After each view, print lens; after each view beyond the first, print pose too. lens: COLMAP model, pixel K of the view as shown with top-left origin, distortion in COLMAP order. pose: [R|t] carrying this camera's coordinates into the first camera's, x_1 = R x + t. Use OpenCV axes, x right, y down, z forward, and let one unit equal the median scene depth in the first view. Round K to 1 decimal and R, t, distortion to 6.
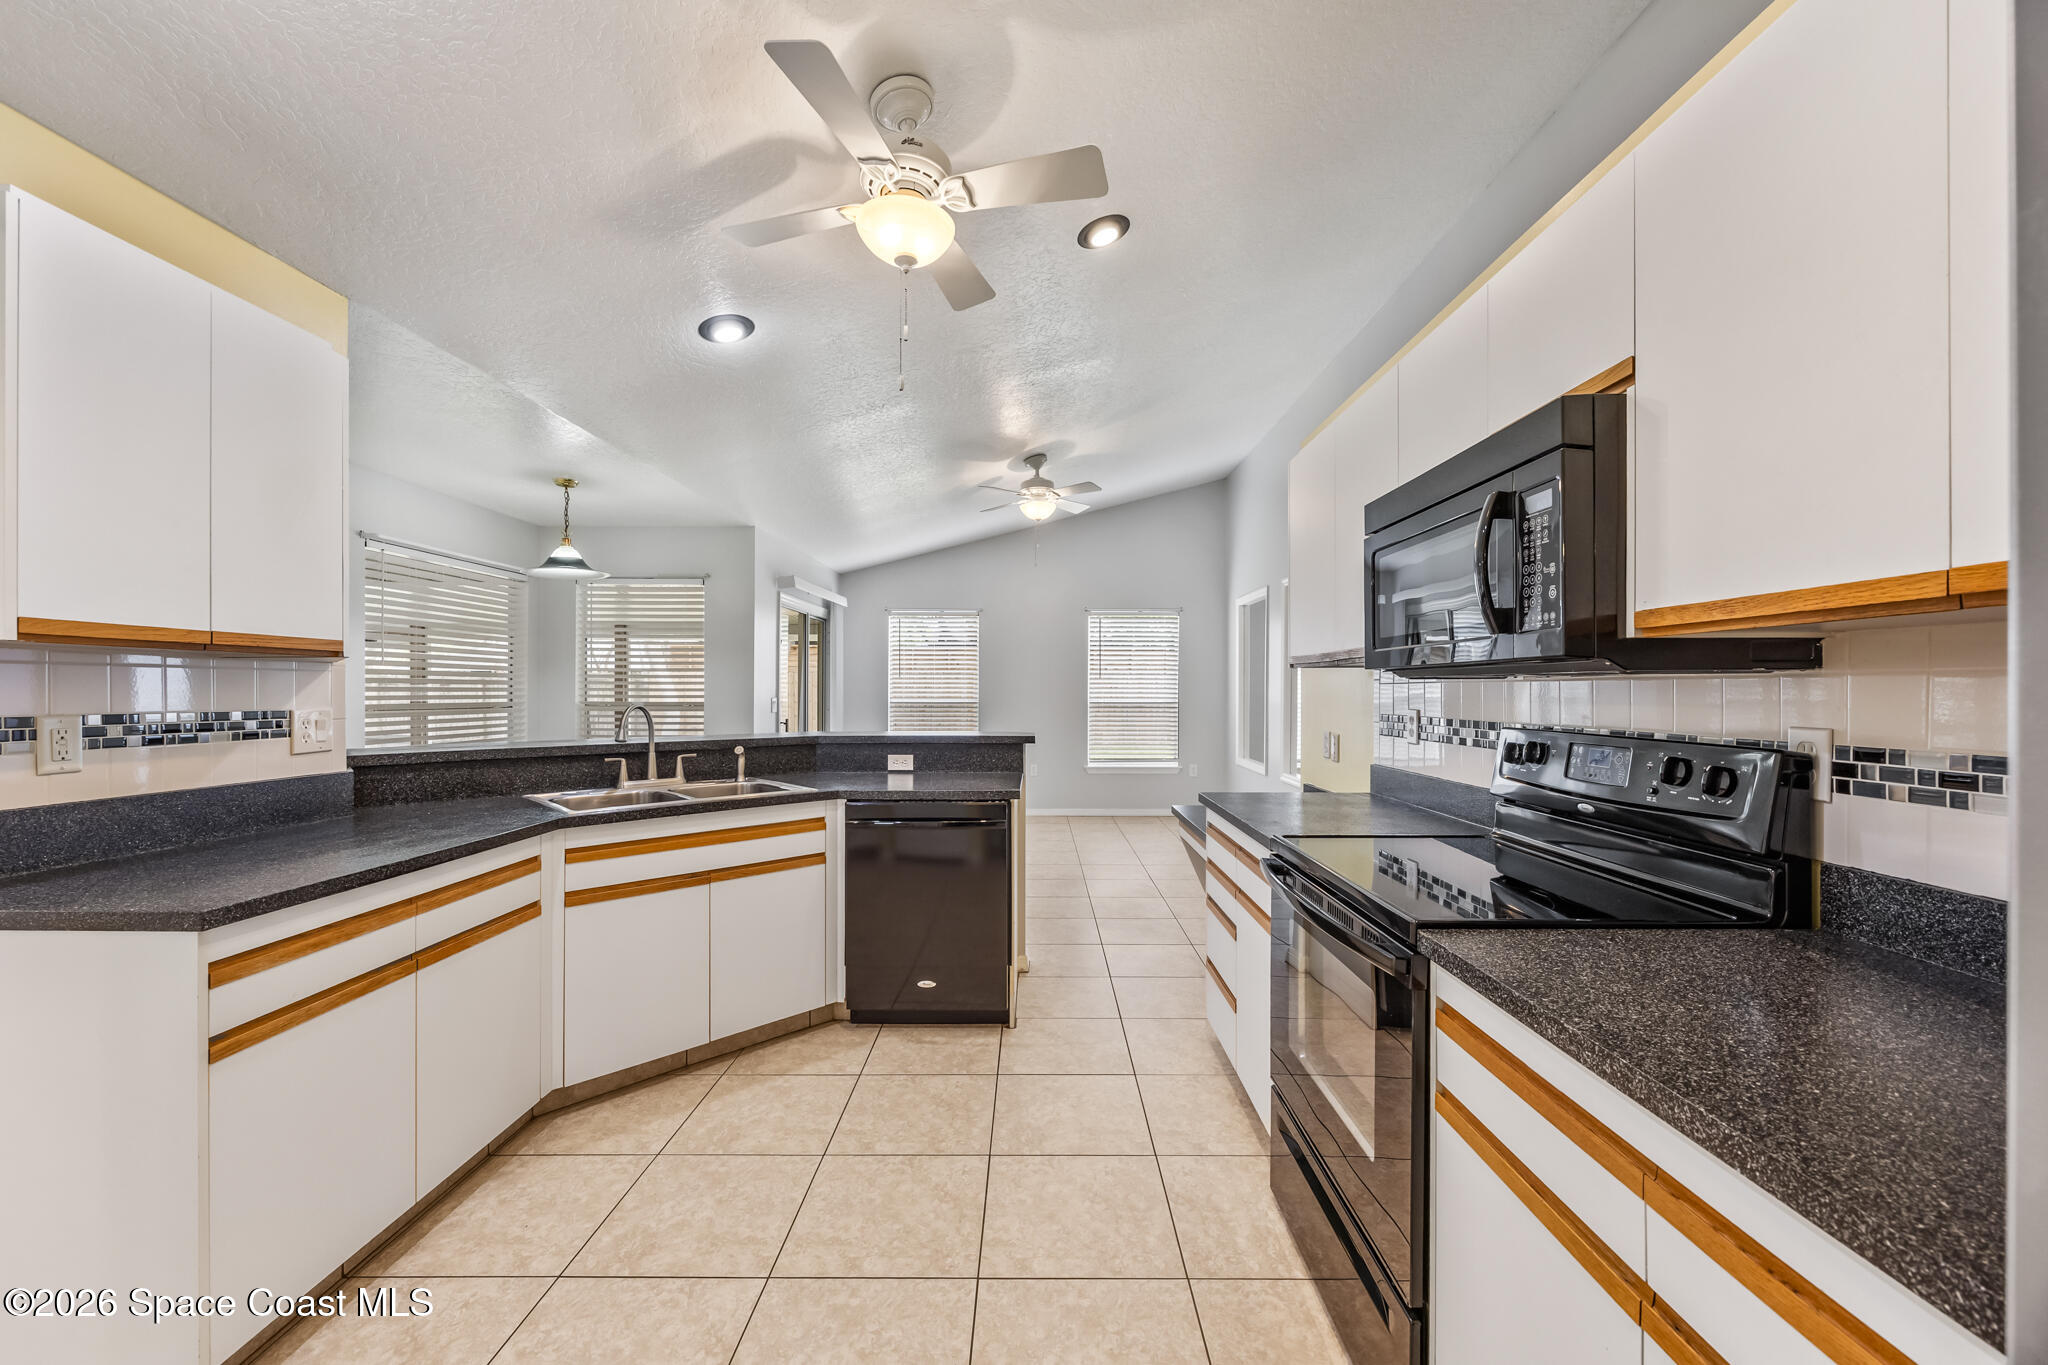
lens RADIAL K [[777.7, 0, 1021.8], [0, 777.7, 687.2], [0, 0, 1]] dist [-0.003397, -0.000382]
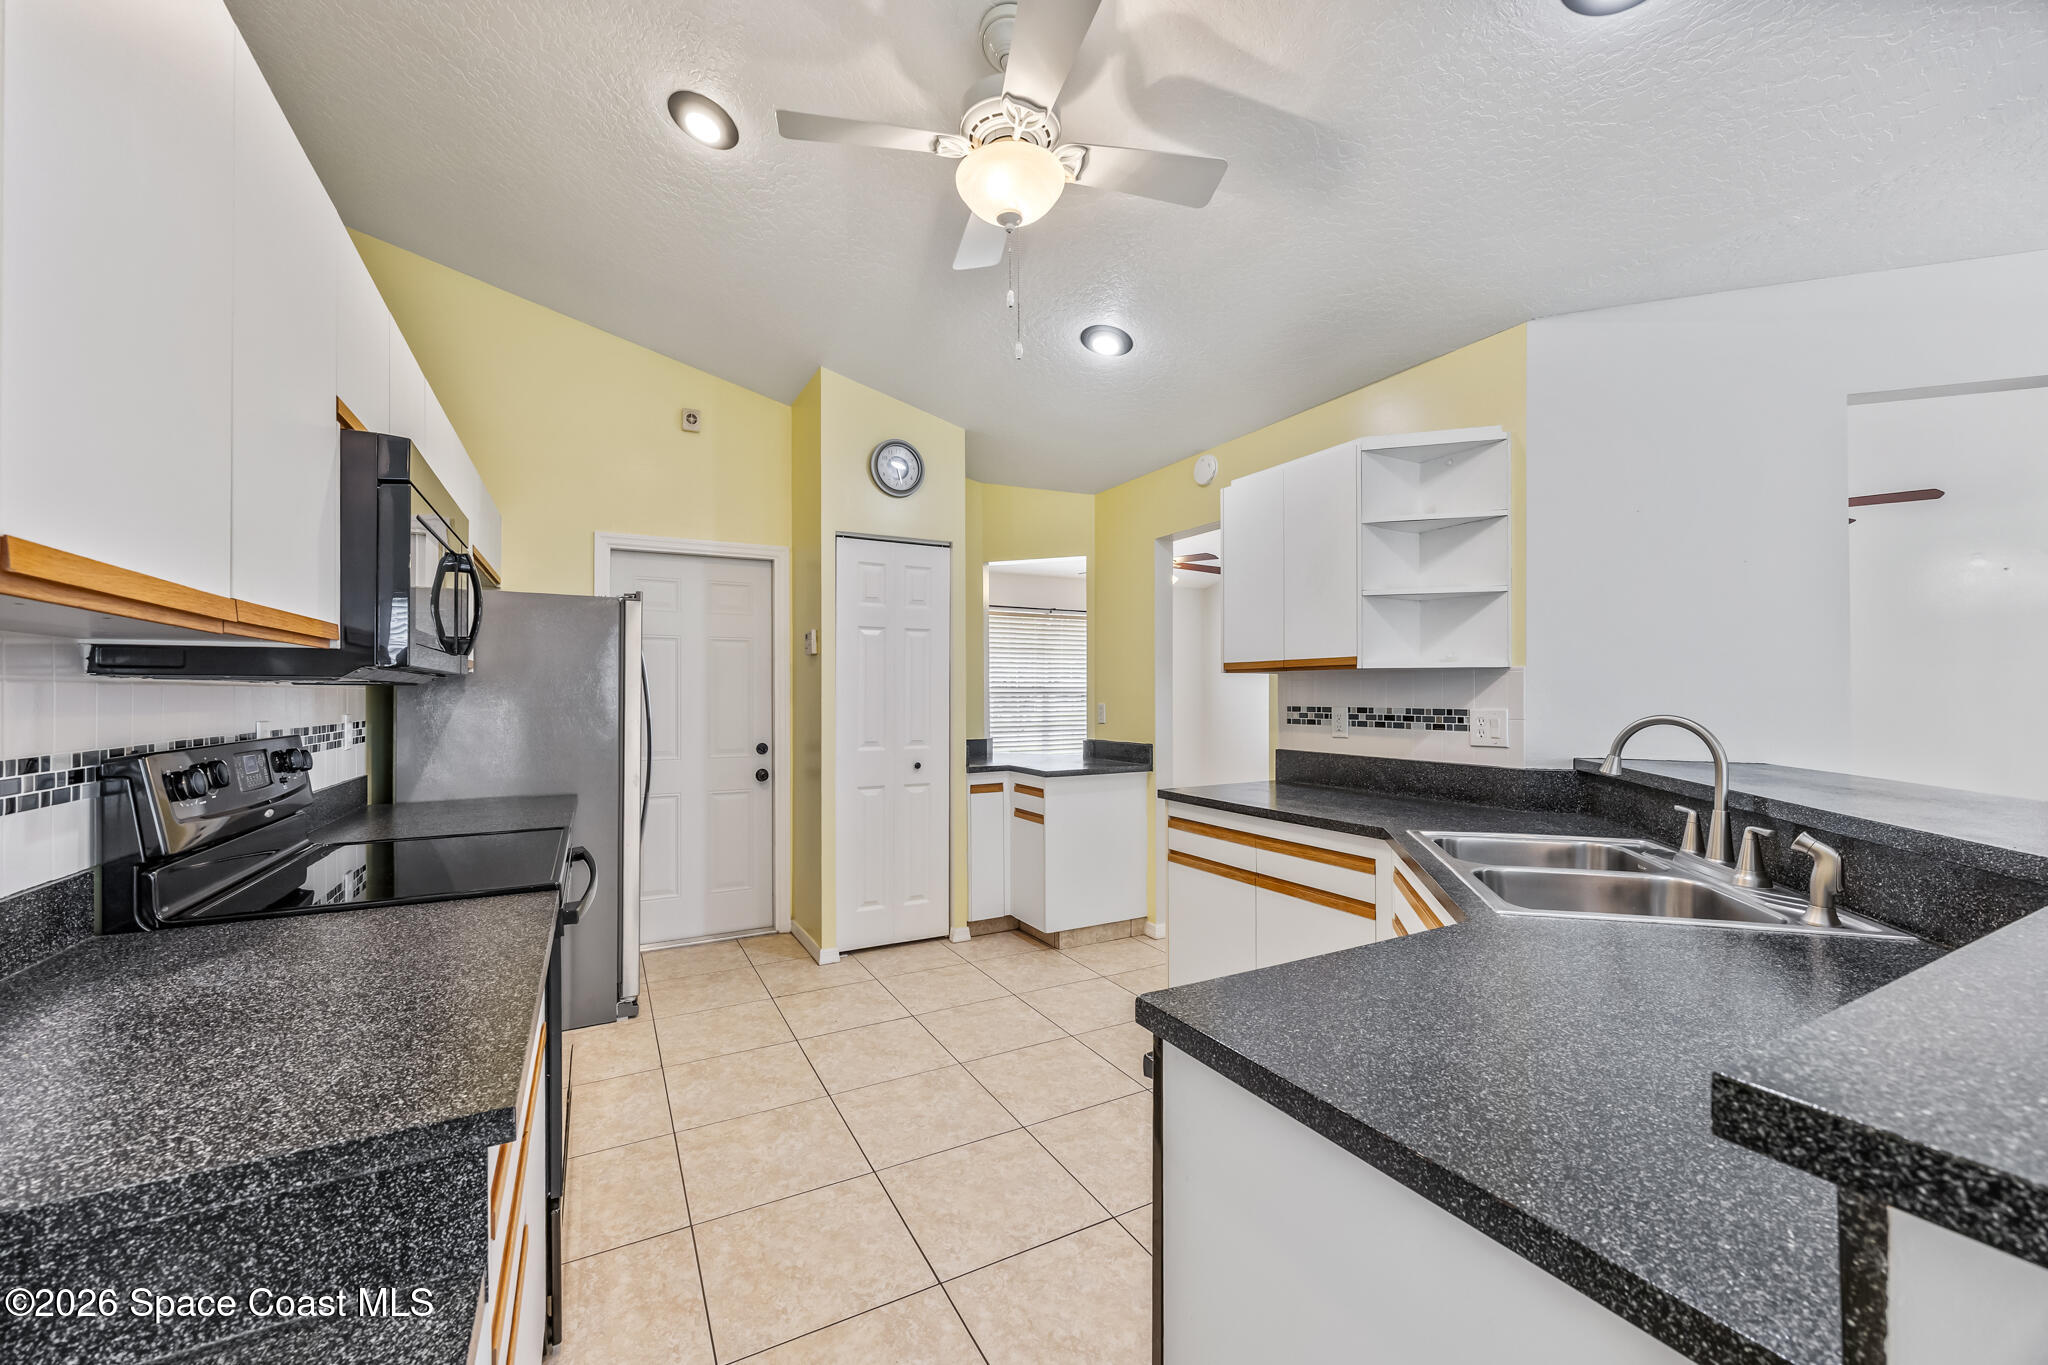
lens RADIAL K [[777.7, 0, 1010.2], [0, 777.7, 685.9], [0, 0, 1]] dist [-0.003397, -0.000382]
pose [[-0.872667, -0.003878, -0.488301, 0.353355], [0.003757, 0.999886, -0.014655, 0.010813], [0.488302, -0.014624, -0.872552, 2.152129]]
